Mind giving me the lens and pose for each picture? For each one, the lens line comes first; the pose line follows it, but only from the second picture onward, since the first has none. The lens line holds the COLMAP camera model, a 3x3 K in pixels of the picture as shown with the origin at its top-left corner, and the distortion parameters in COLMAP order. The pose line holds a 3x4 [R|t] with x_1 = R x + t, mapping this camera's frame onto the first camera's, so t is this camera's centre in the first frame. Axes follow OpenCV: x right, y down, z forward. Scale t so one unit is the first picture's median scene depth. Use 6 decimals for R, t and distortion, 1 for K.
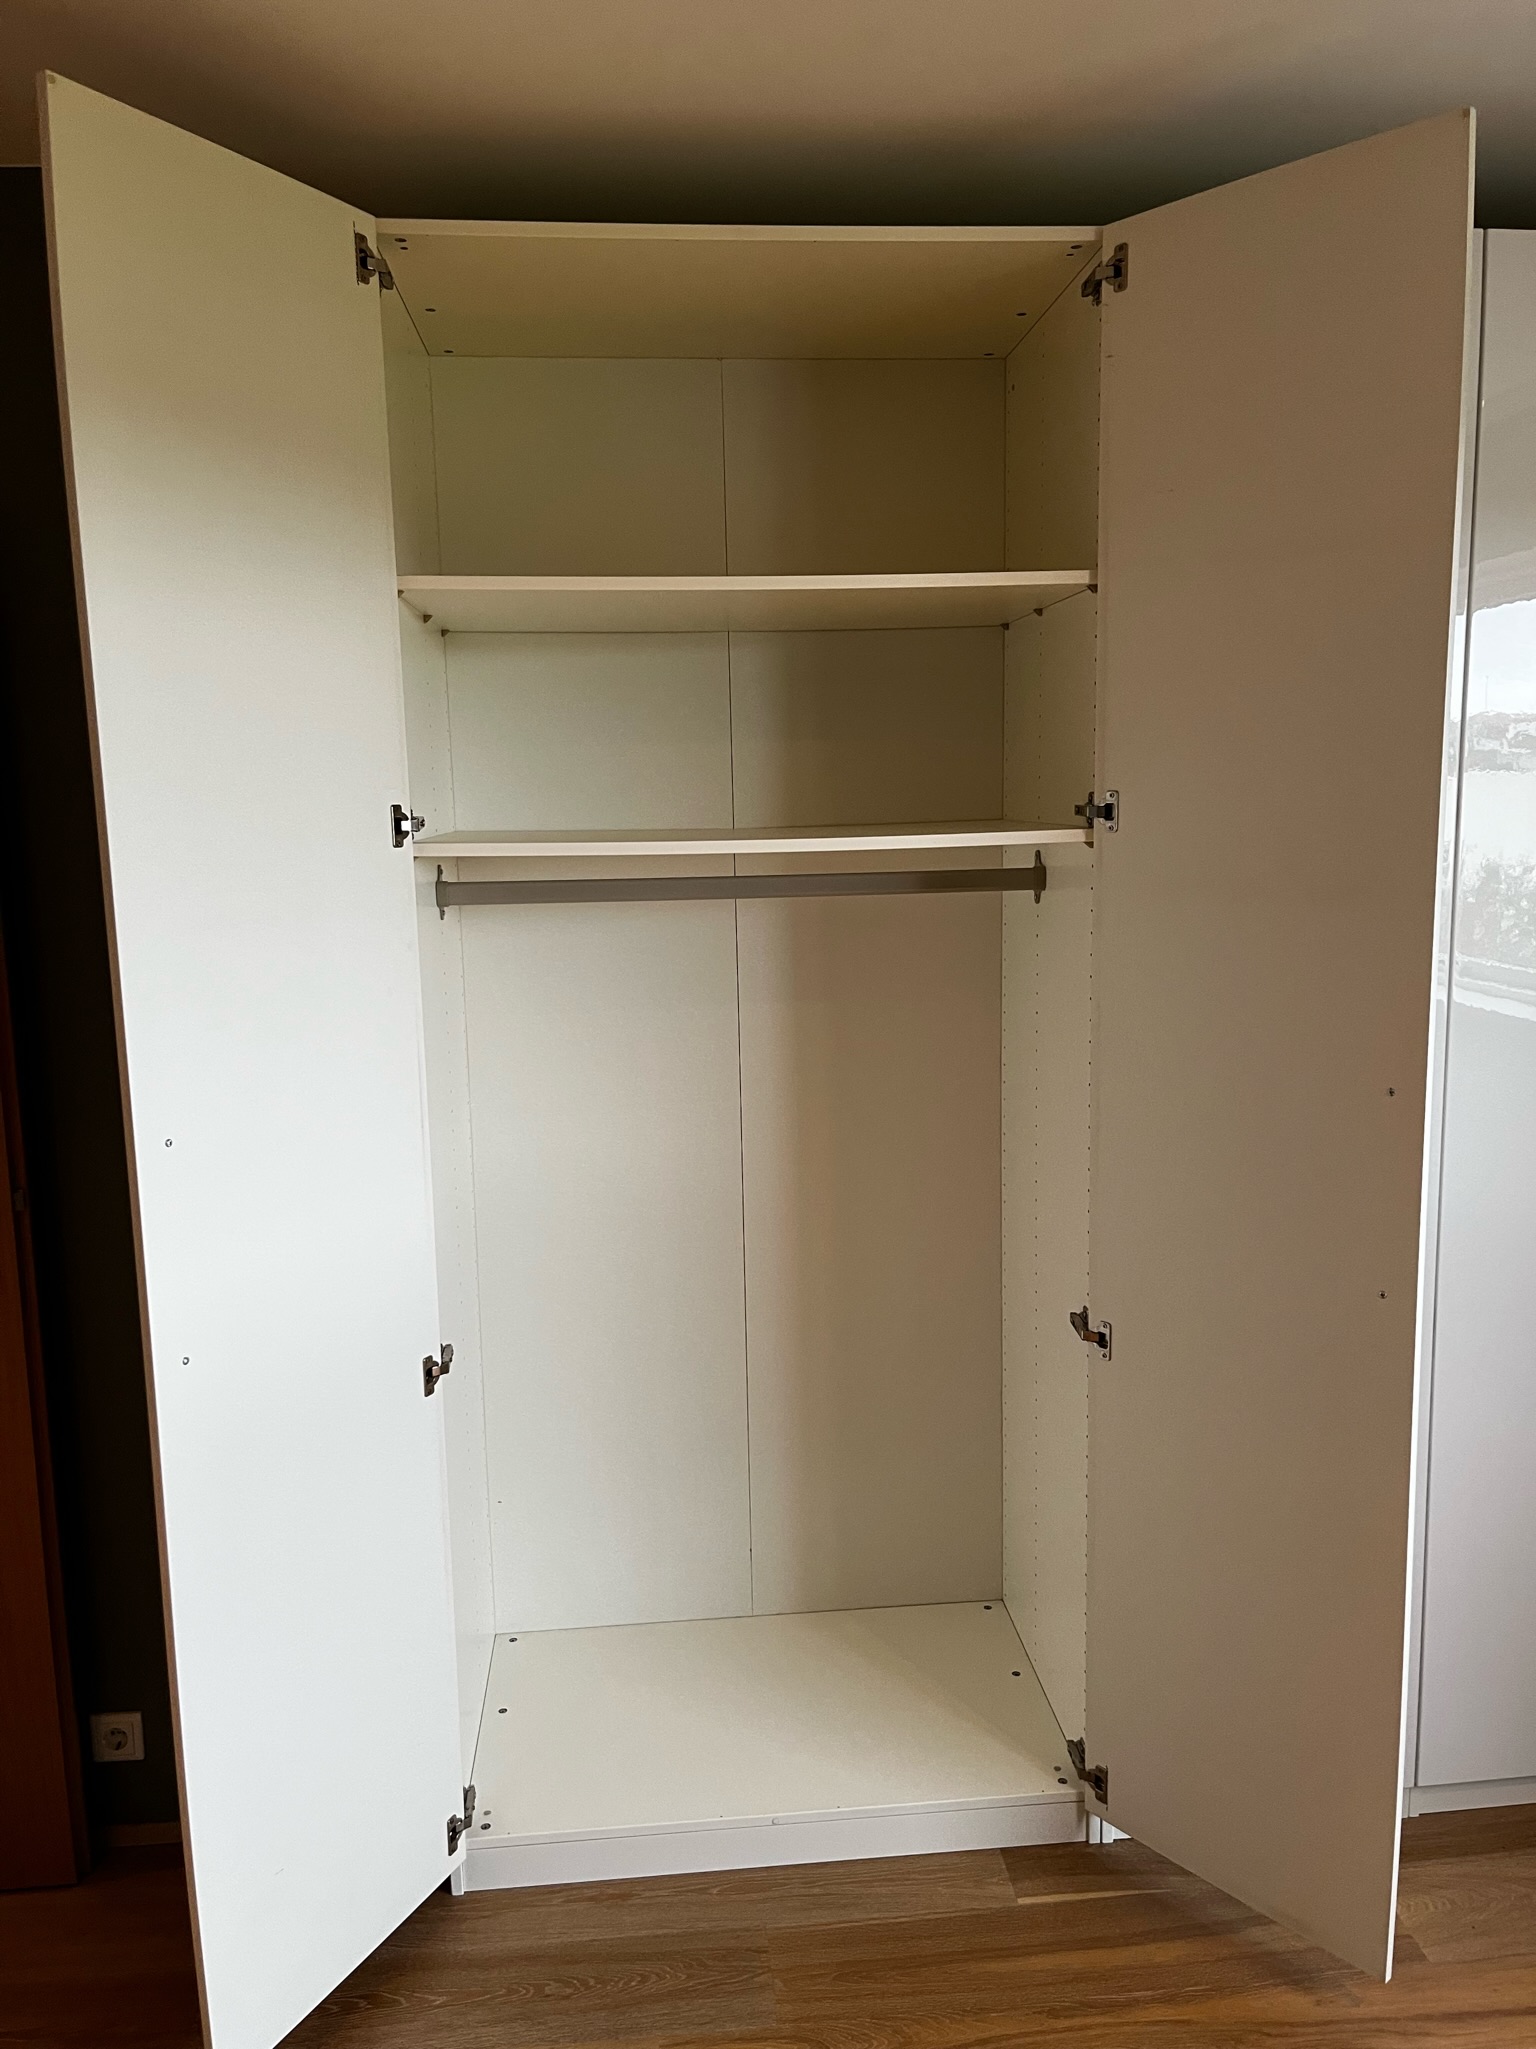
lens RADIAL K [[1548.2, 0, 768.0], [0, 1548.2, 1024.5], [0, 0, 1]] dist [0.075580, -0.136423]
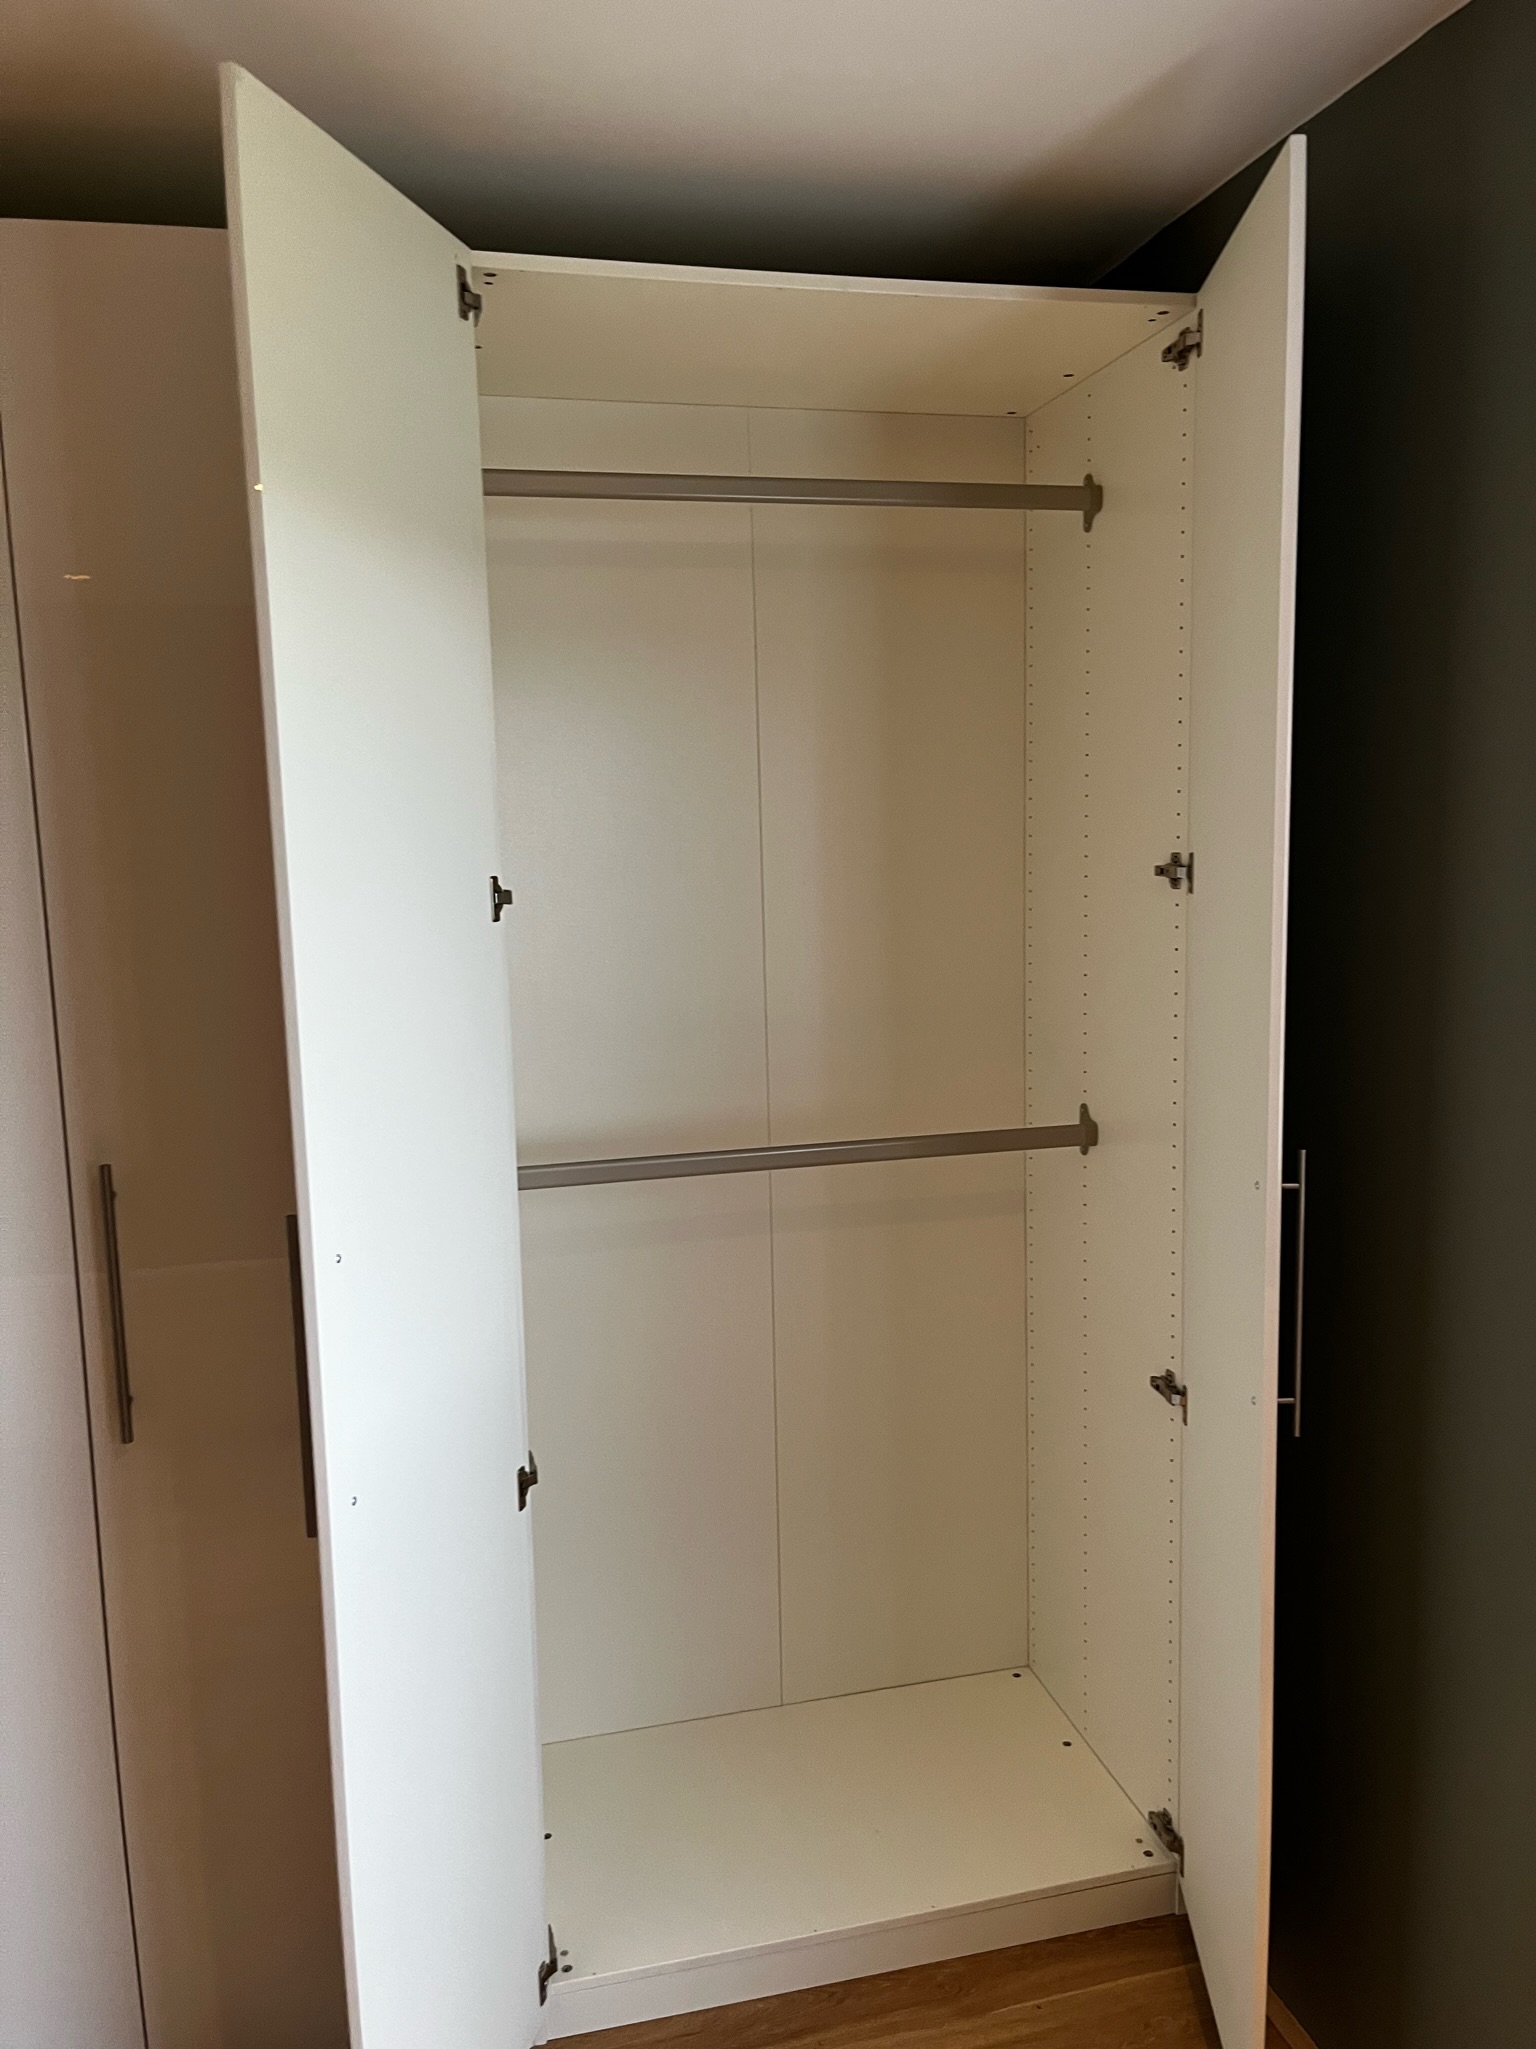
lens RADIAL K [[1548.2, 0, 768.0], [0, 1548.2, 1024.5], [0, 0, 1]] dist [0.075580, -0.136423]
pose [[0.988830, -0.024007, 0.147104, -0.202129], [0.027616, 0.999364, -0.022541, -0.024417], [-0.146469, 0.026351, 0.988864, 0.055079]]
